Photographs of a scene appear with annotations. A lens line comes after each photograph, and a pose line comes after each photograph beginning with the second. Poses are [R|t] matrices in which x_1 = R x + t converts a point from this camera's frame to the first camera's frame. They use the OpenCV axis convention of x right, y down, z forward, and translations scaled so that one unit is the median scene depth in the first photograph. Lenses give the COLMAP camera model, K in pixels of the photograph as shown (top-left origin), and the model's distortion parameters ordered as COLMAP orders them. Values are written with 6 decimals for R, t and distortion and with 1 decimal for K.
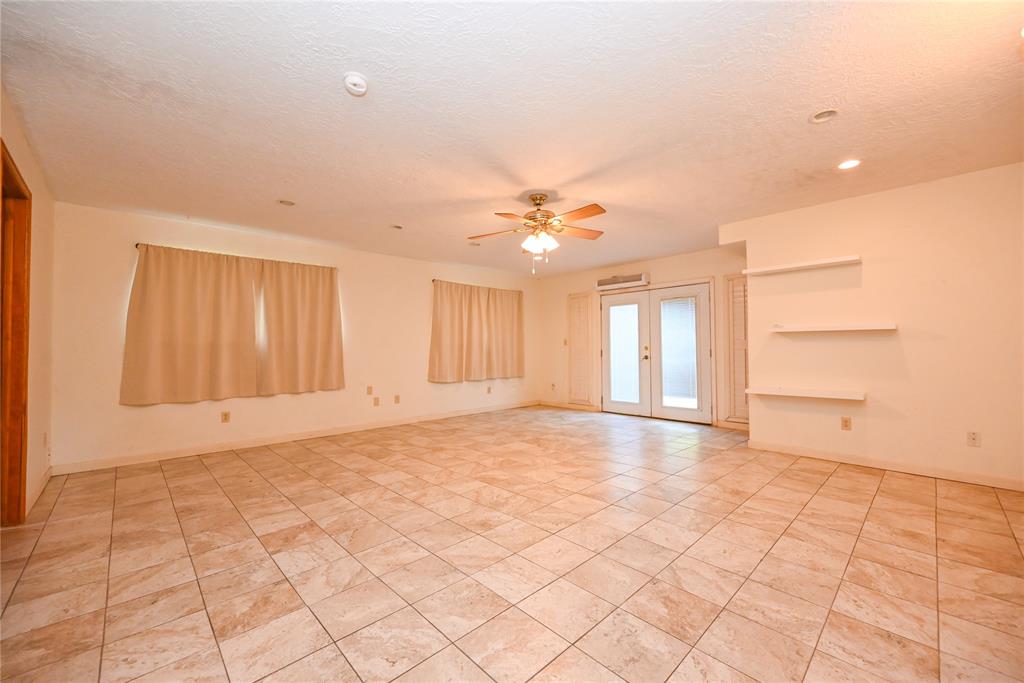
lens RADIAL K [[404.4, 0, 513.9], [0, 404.4, 342.7], [0, 0, 1]] dist [-0.001995, 0.000095]
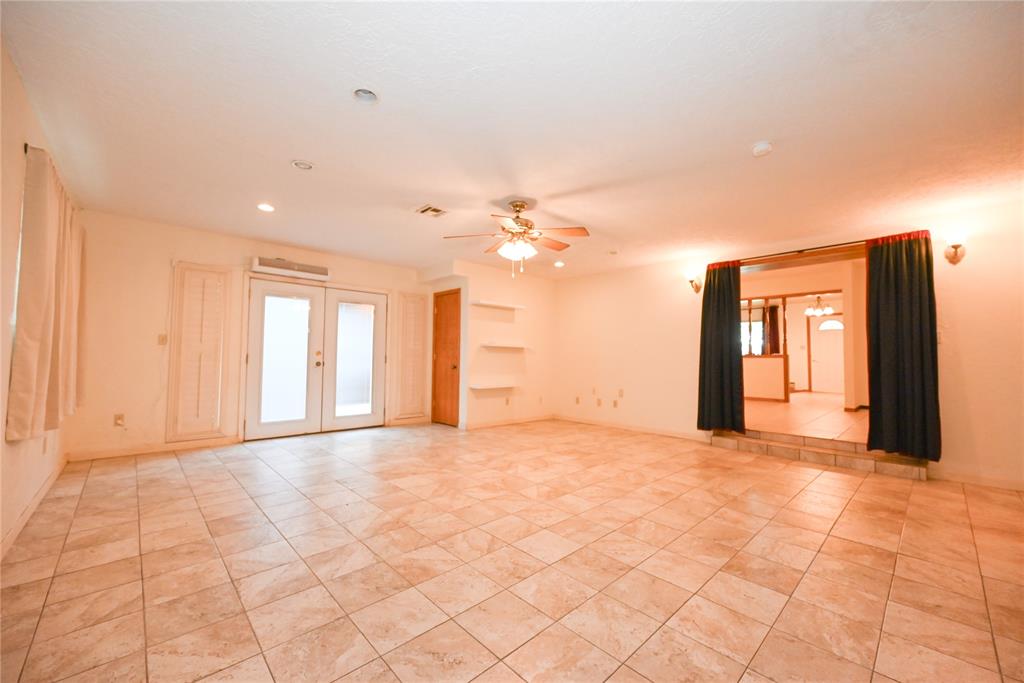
lens RADIAL K [[404.4, 0, 513.9], [0, 404.4, 342.7], [0, 0, 1]] dist [-0.001995, 0.000095]
pose [[0.001245, 0.044952, 0.998988, -0.929831], [-0.032548, 0.998462, -0.044888, 0.028035], [-0.999469, -0.032459, 0.002706, 1.000922]]
